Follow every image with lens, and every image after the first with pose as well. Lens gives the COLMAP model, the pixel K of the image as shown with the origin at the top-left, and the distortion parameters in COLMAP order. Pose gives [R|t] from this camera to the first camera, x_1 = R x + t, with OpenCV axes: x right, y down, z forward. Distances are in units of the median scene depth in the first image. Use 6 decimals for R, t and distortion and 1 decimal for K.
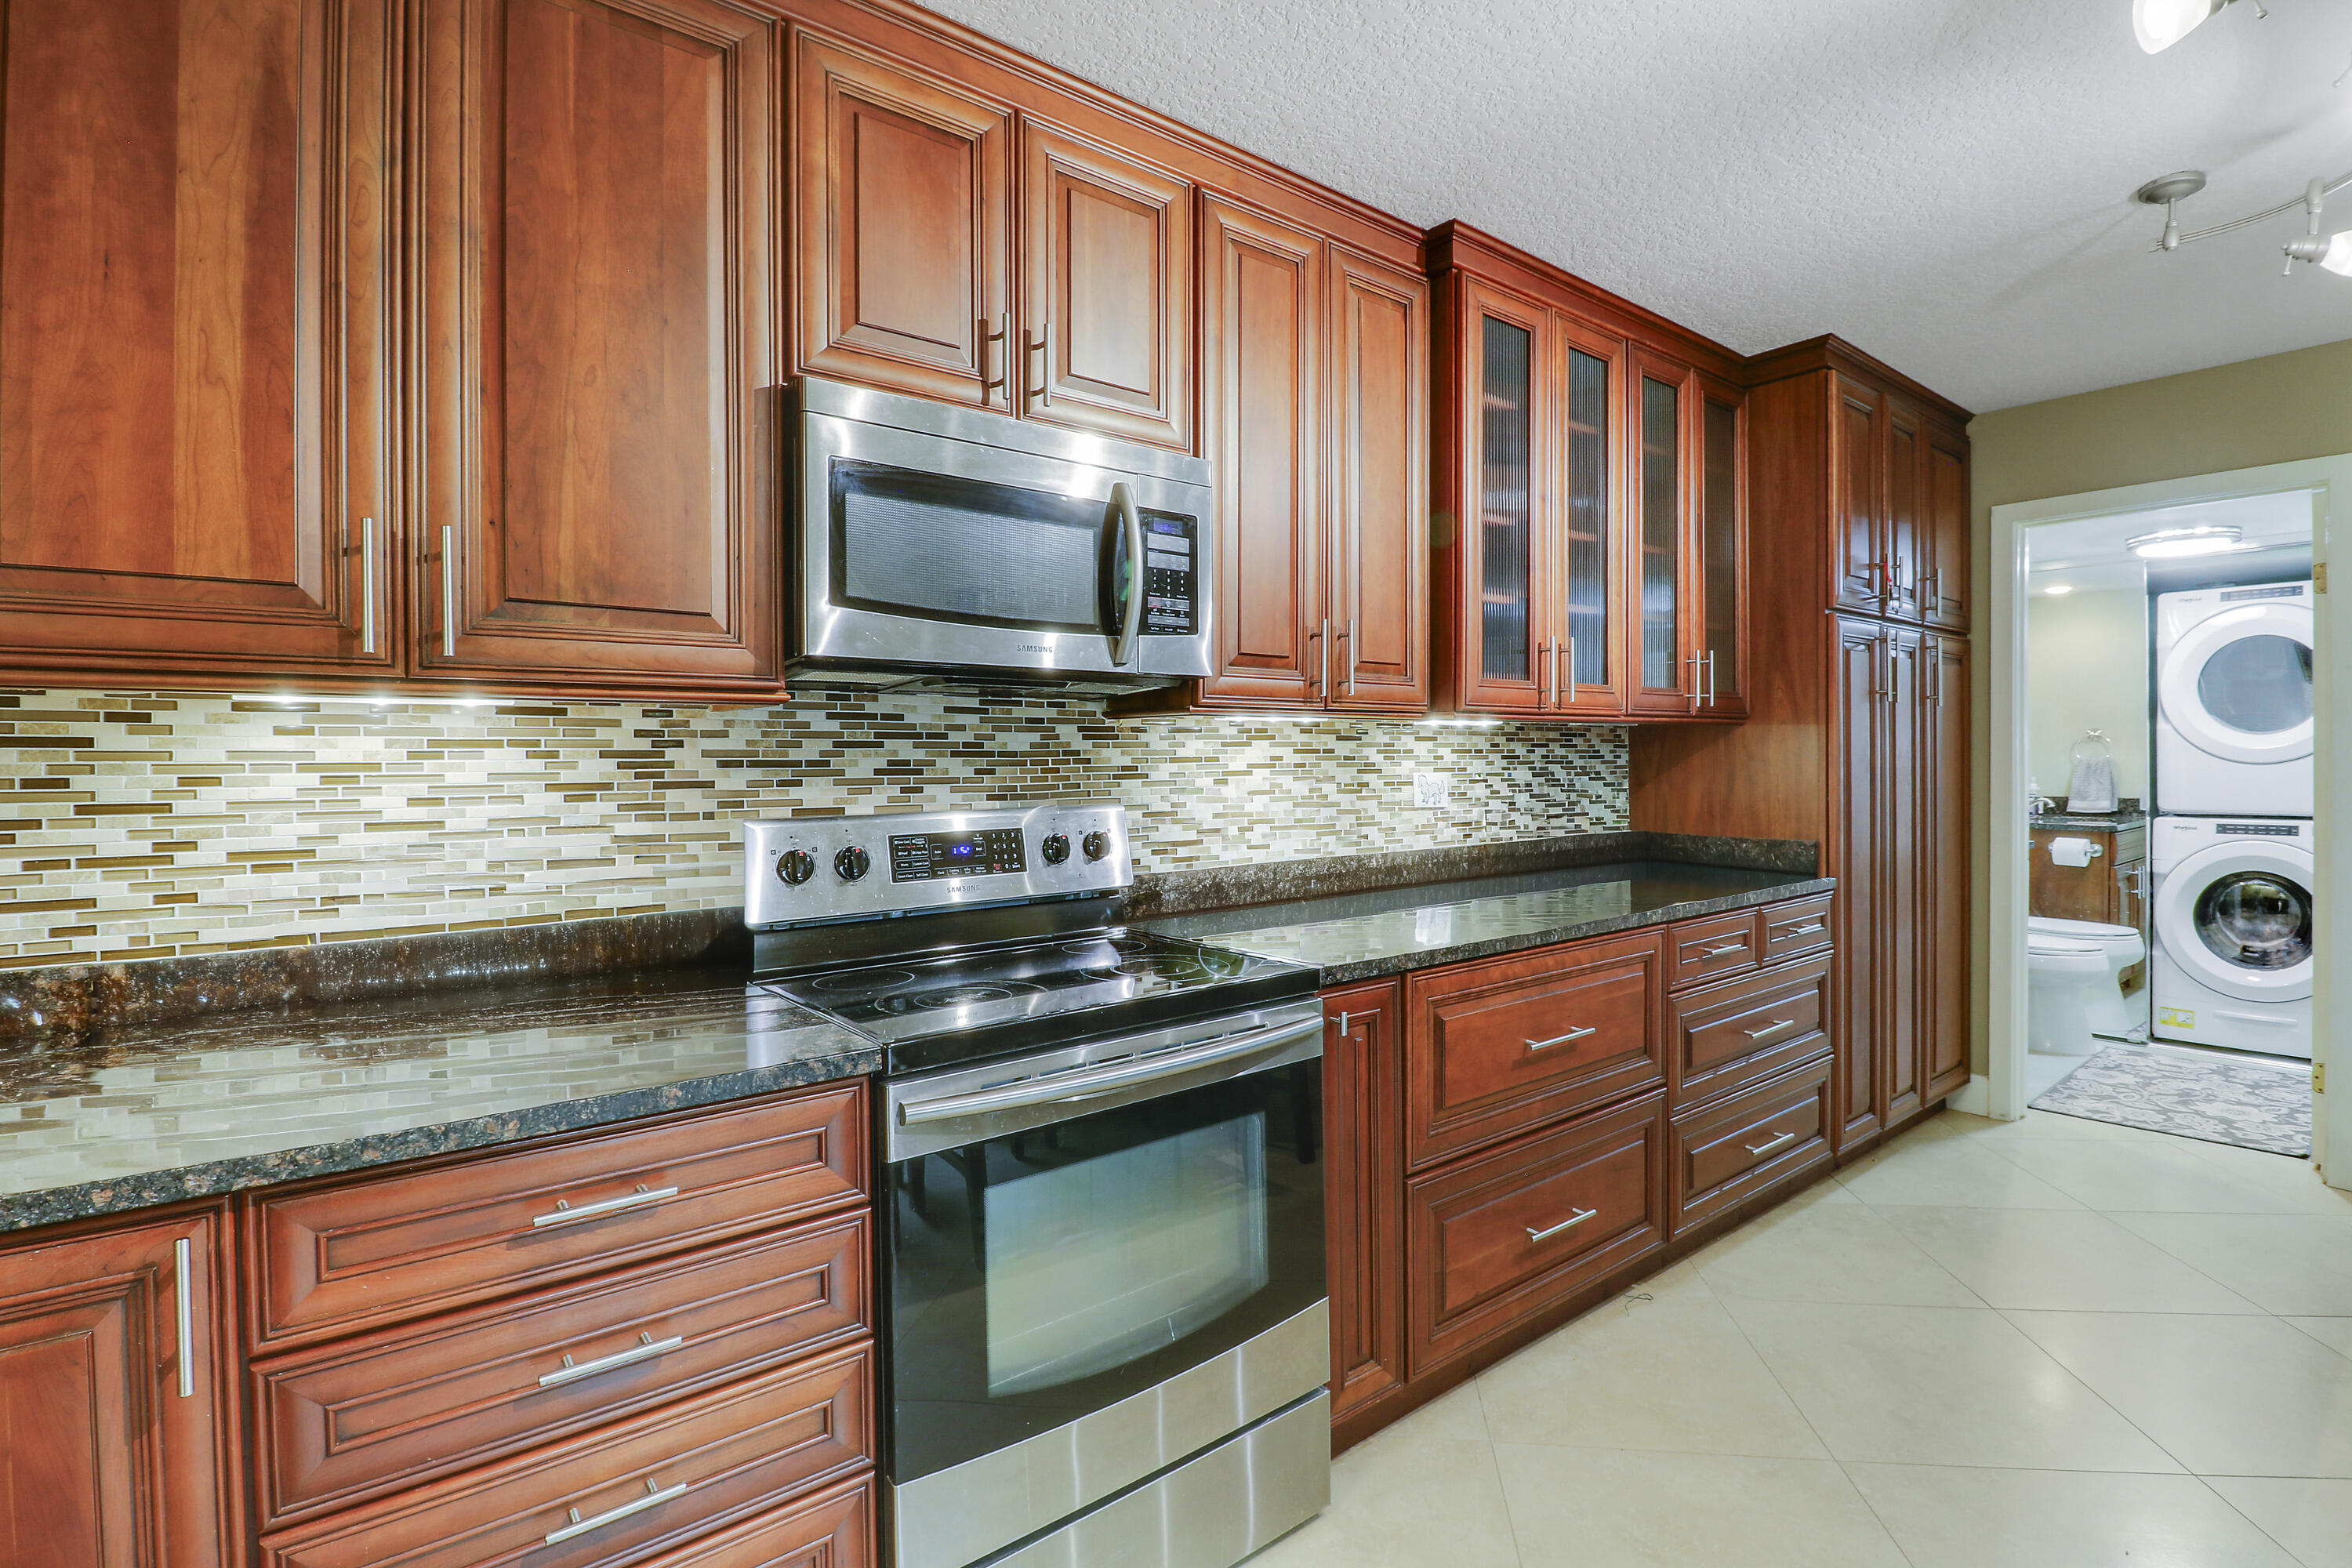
lens RADIAL K [[1114.6, 0, 1185.7], [0, 1114.6, 755.3], [0, 0, 1]] dist [0.000907, -0.015198]
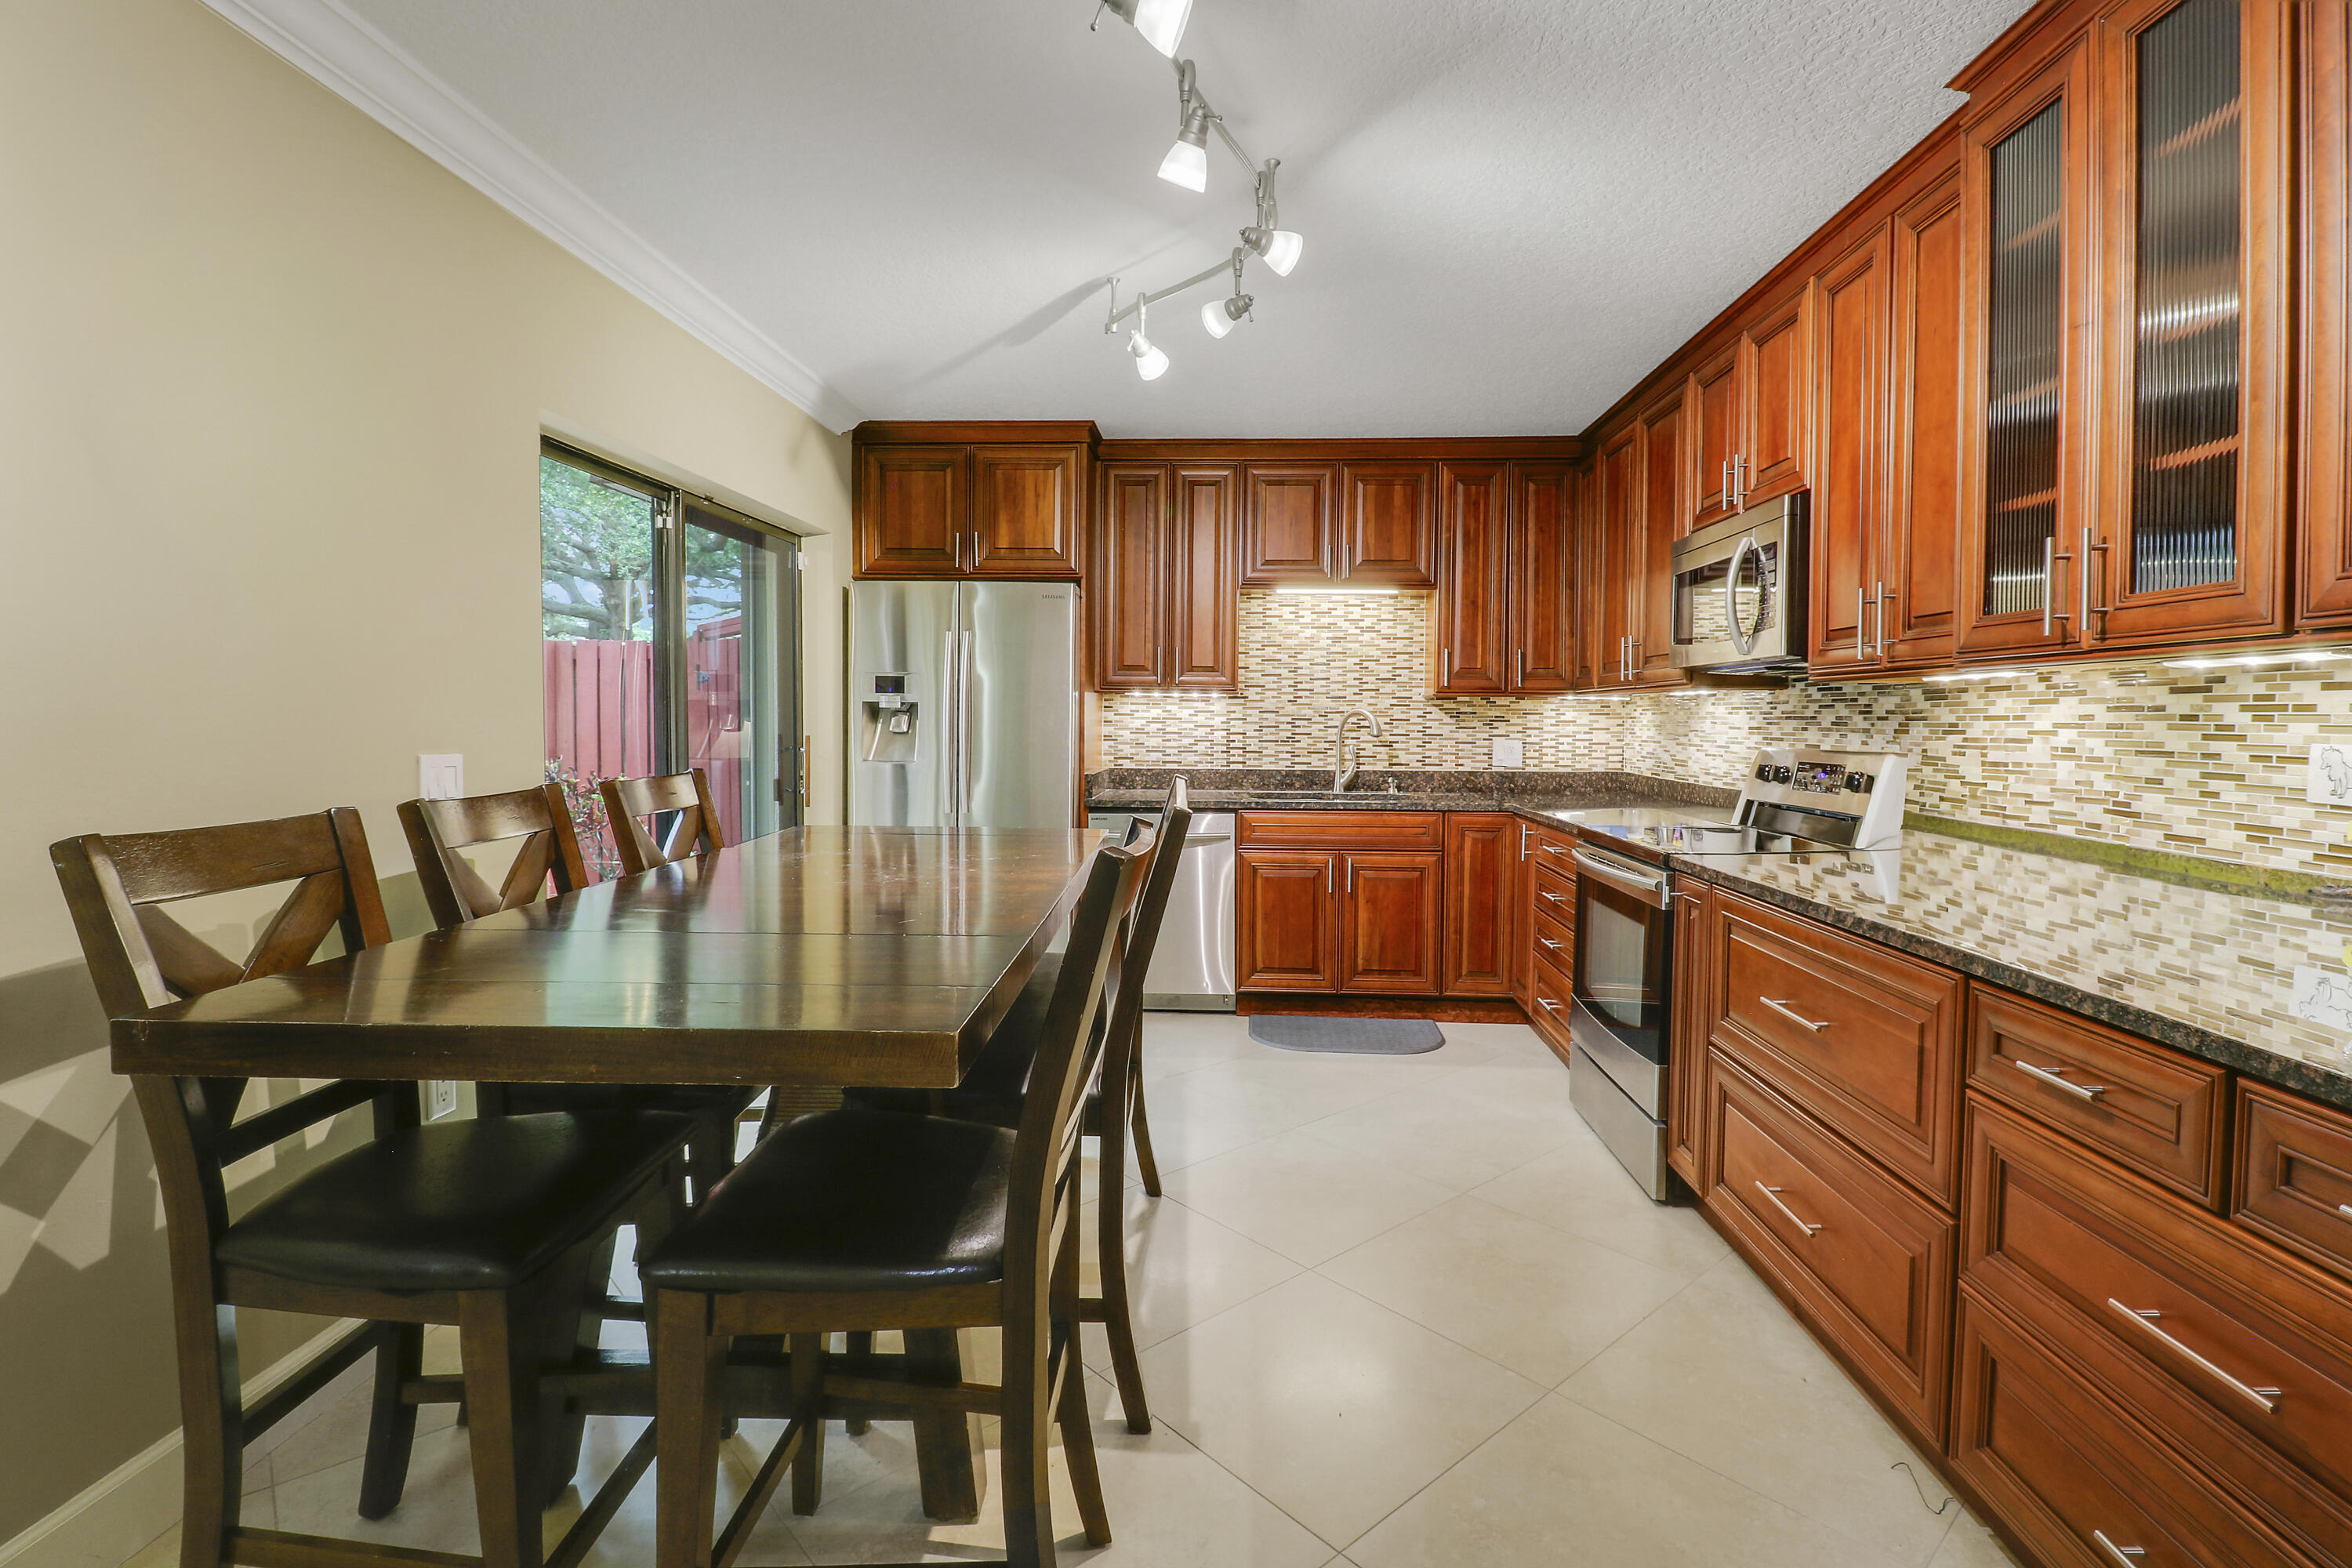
lens RADIAL K [[1114.6, 0, 1185.7], [0, 1114.6, 755.3], [0, 0, 1]] dist [0.000907, -0.015198]
pose [[-0.666172, 0.027580, -0.745288, 1.167554], [-0.001109, 0.999278, 0.037971, 0.000386], [0.745797, 0.026122, -0.665660, 1.047964]]
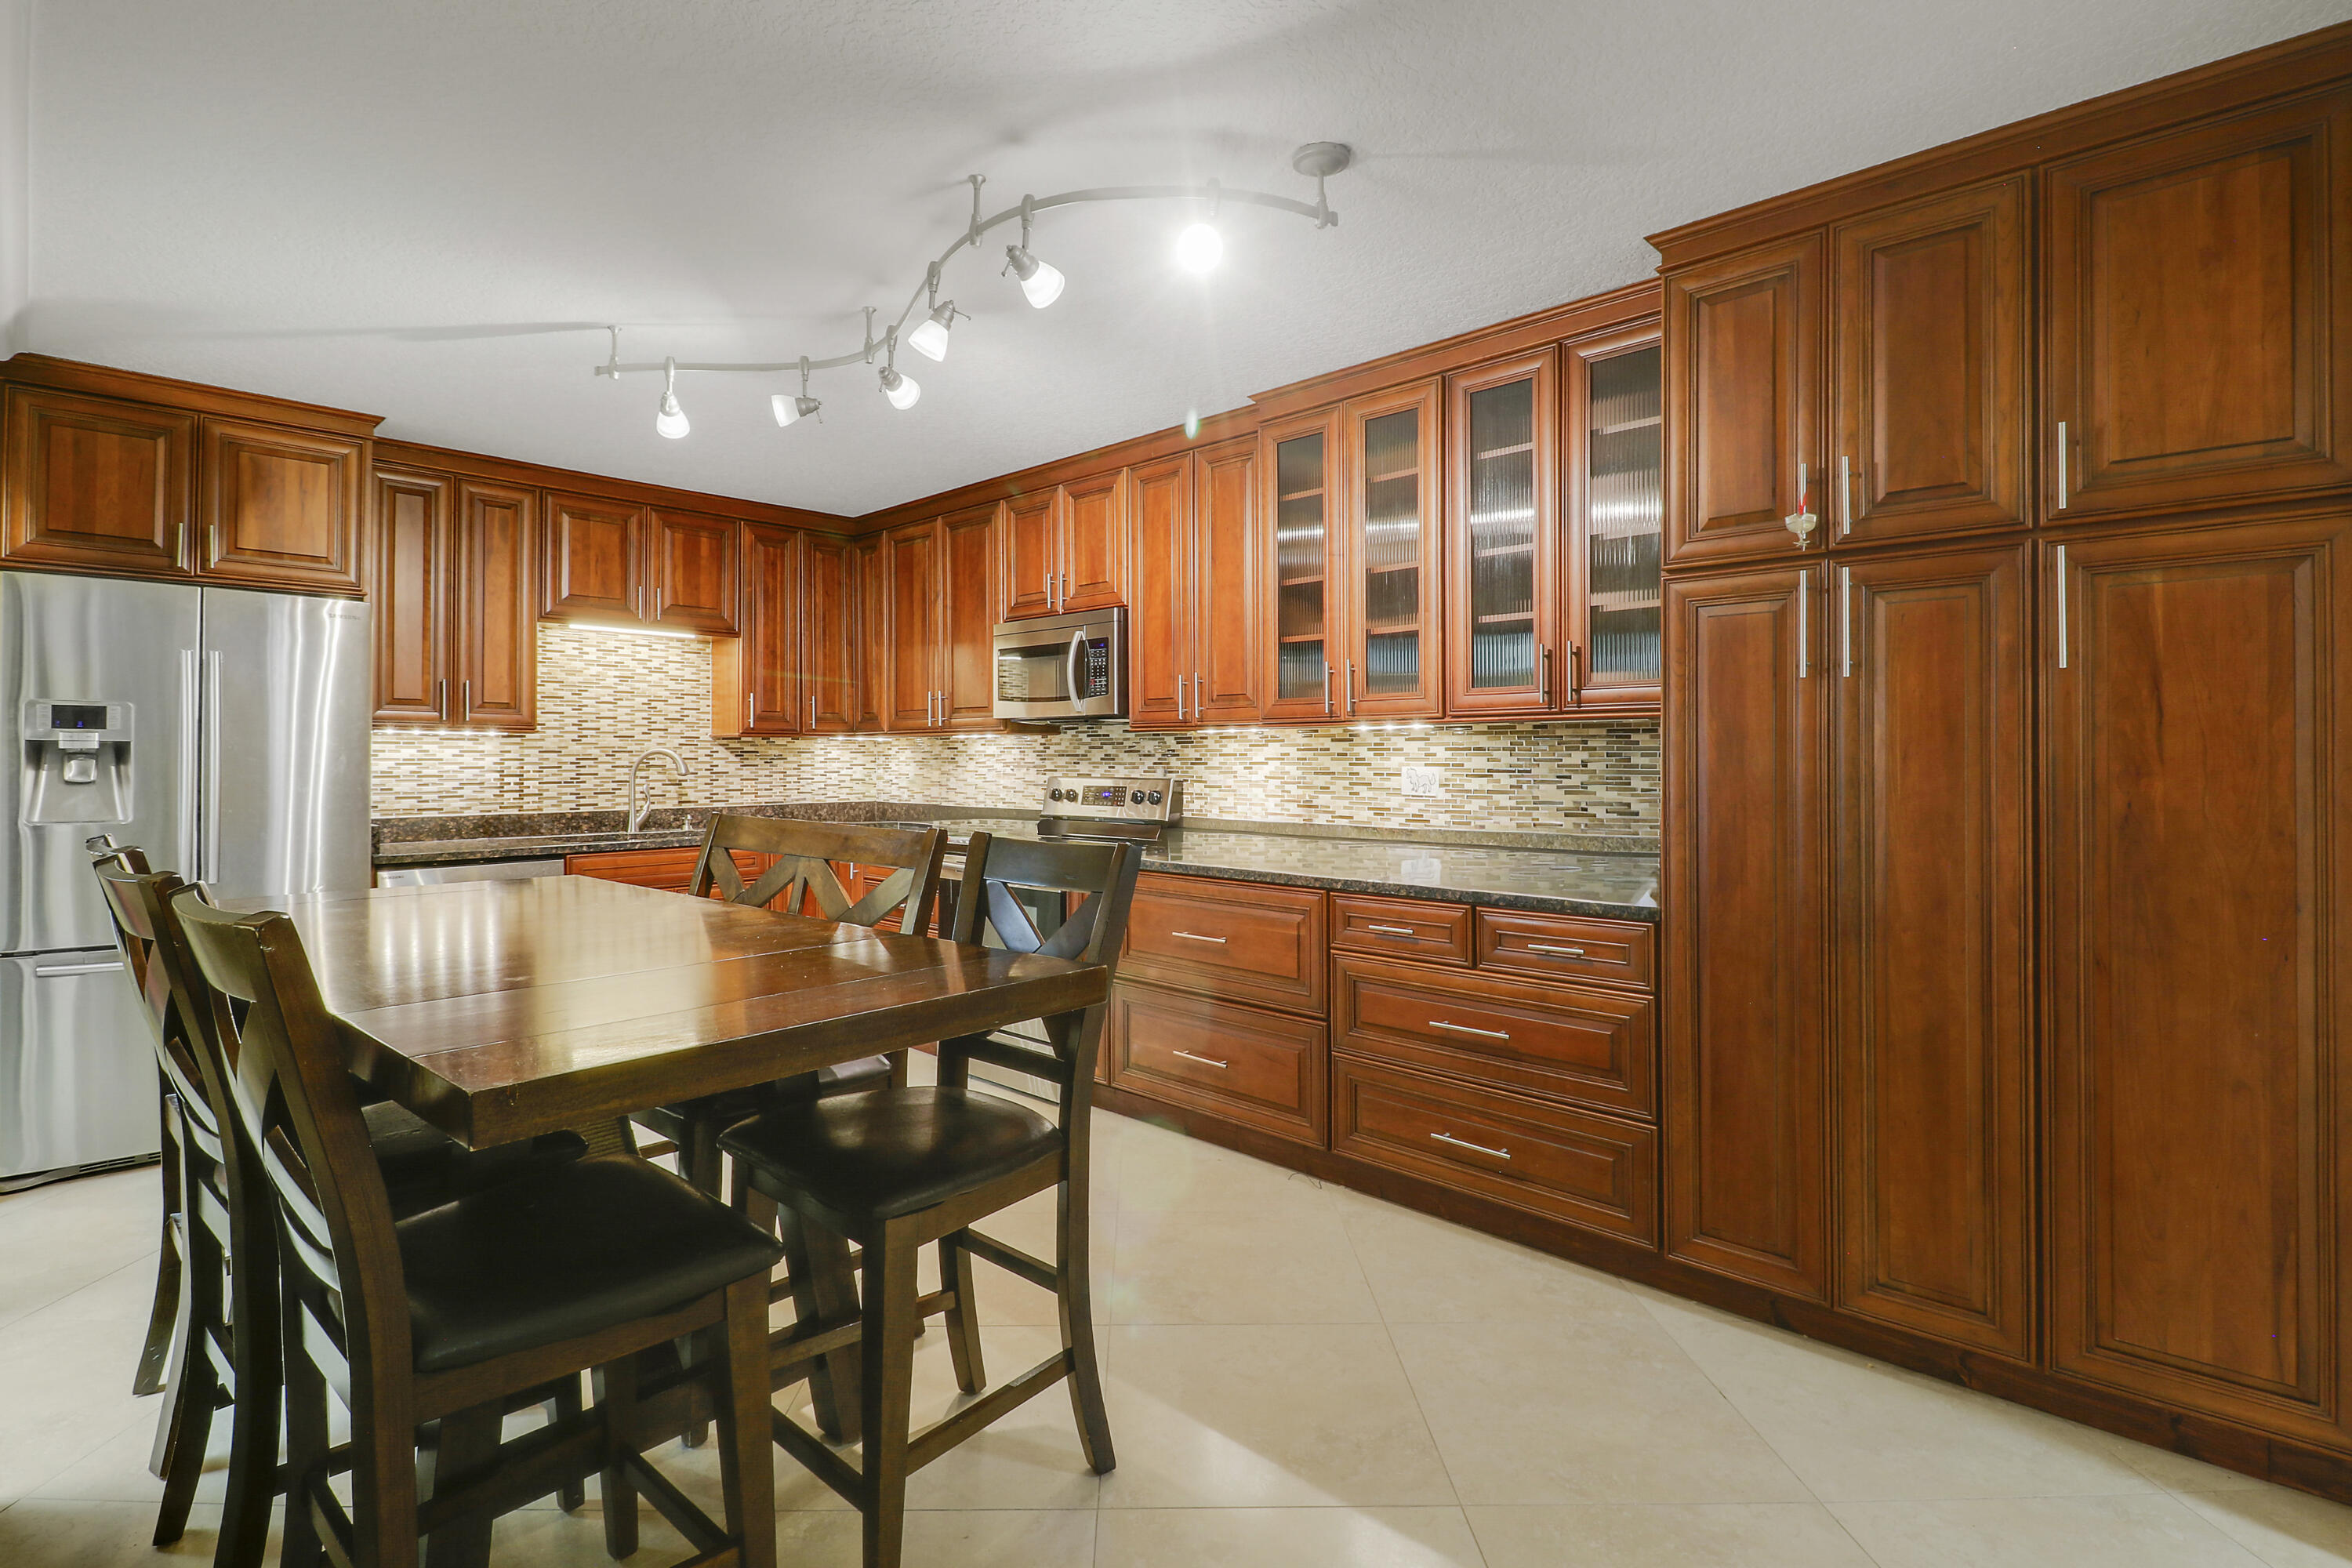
lens RADIAL K [[1114.6, 0, 1185.7], [0, 1114.6, 755.3], [0, 0, 1]] dist [0.000907, -0.015198]
pose [[0.137598, 0.005614, -0.990472, 1.574032], [0.001139, 0.999982, 0.005826, -0.004940], [0.990487, -0.001930, 0.137589, 0.652454]]
